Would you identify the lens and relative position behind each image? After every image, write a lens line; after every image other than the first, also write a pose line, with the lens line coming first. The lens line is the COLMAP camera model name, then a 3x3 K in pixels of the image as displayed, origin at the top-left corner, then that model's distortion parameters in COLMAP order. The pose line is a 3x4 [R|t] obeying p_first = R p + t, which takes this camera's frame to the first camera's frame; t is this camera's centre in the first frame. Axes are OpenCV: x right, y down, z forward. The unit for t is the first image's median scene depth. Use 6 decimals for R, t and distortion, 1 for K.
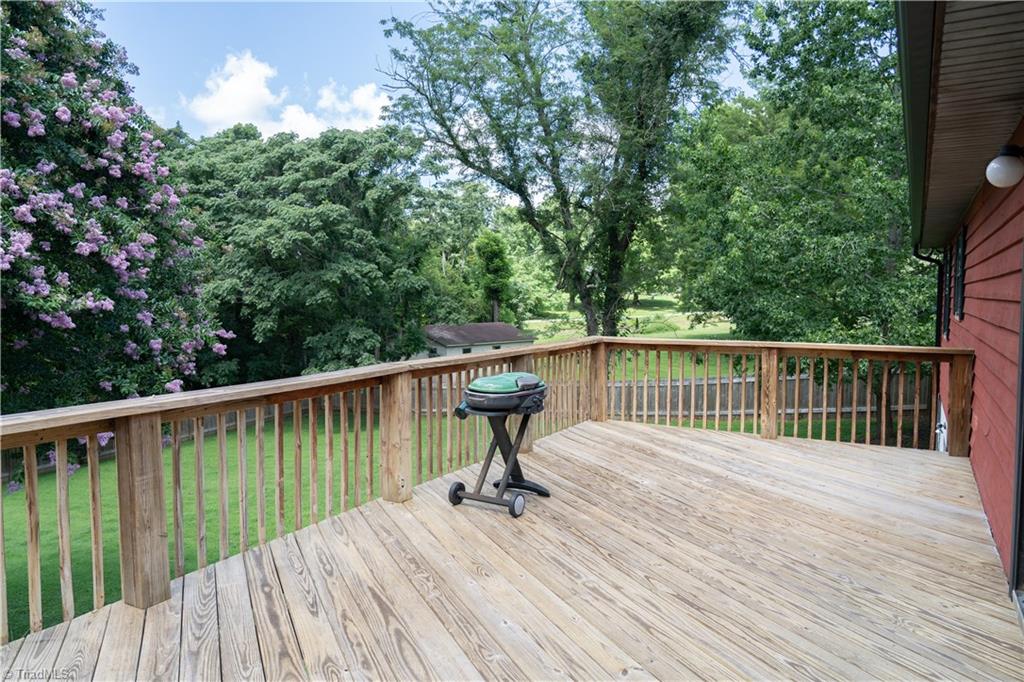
lens RADIAL K [[688.9, 0, 516.3], [0, 688.9, 337.3], [0, 0, 1]] dist [-0.018898, 0.006894]
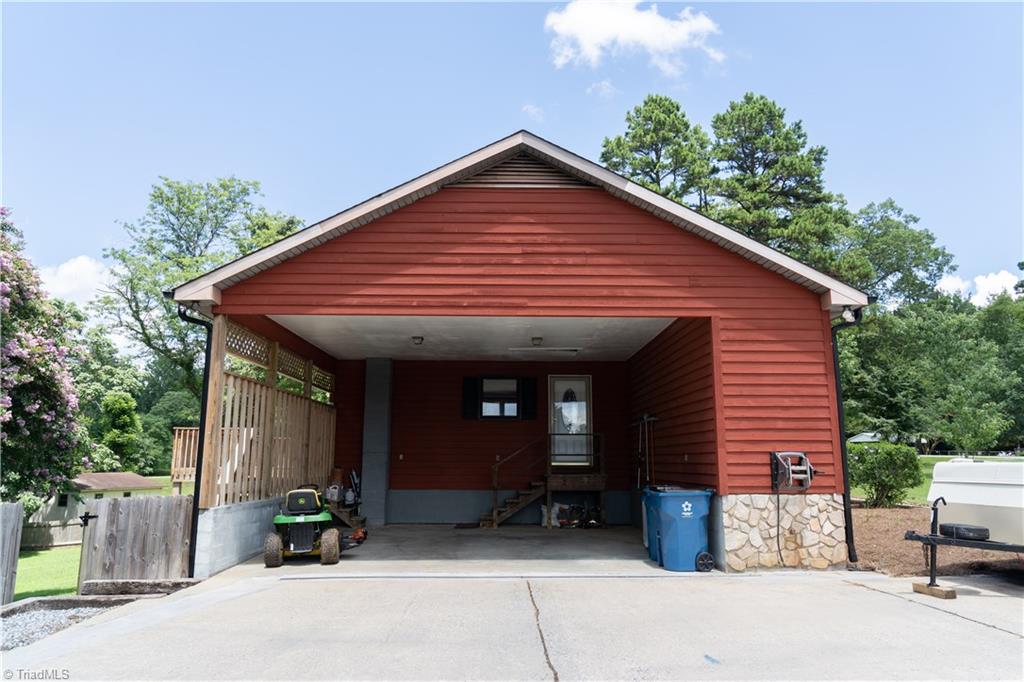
lens RADIAL K [[688.9, 0, 516.3], [0, 688.9, 337.3], [0, 0, 1]] dist [-0.018898, 0.006894]
pose [[0.851896, 0.091504, 0.515655, -0.161846], [0.033960, 0.972894, -0.228746, 0.079609], [-0.522608, 0.212379, 0.825697, -0.566790]]
